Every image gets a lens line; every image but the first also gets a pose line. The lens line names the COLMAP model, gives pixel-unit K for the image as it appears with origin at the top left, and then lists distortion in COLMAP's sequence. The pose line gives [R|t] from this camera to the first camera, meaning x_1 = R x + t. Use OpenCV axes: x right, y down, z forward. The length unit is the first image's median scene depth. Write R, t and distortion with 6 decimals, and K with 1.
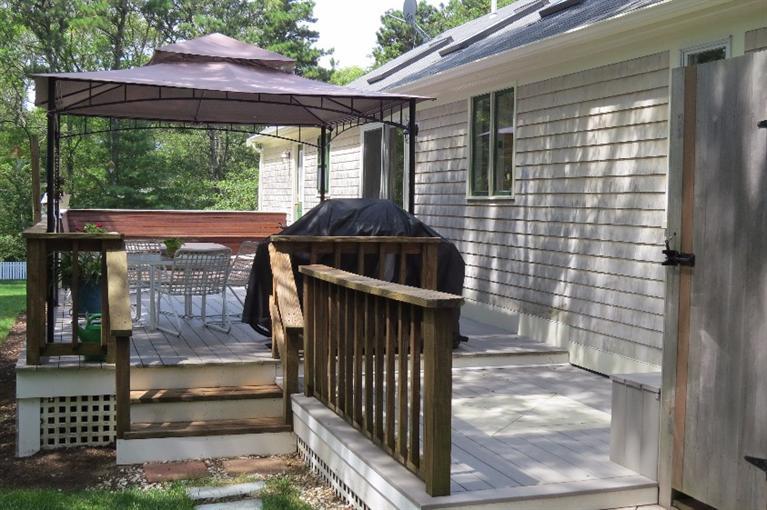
lens RADIAL K [[913.8, 0, 383.5], [0, 913.8, 255.0], [0, 0, 1]] dist [-0.009665, 0.021734]
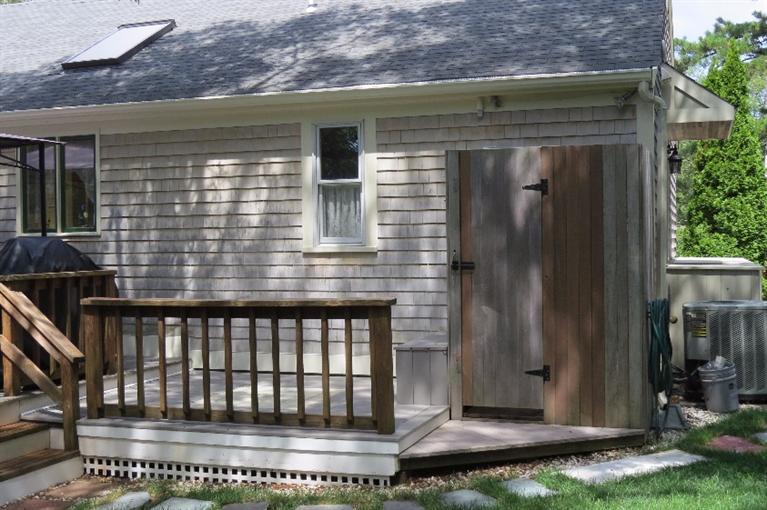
lens RADIAL K [[913.8, 0, 383.5], [0, 913.8, 255.0], [0, 0, 1]] dist [-0.009665, 0.021734]
pose [[0.641726, -0.041475, 0.765812, -0.585537], [0.068634, 0.997636, -0.003483, -0.010757], [-0.763857, 0.054795, 0.643055, 0.023060]]
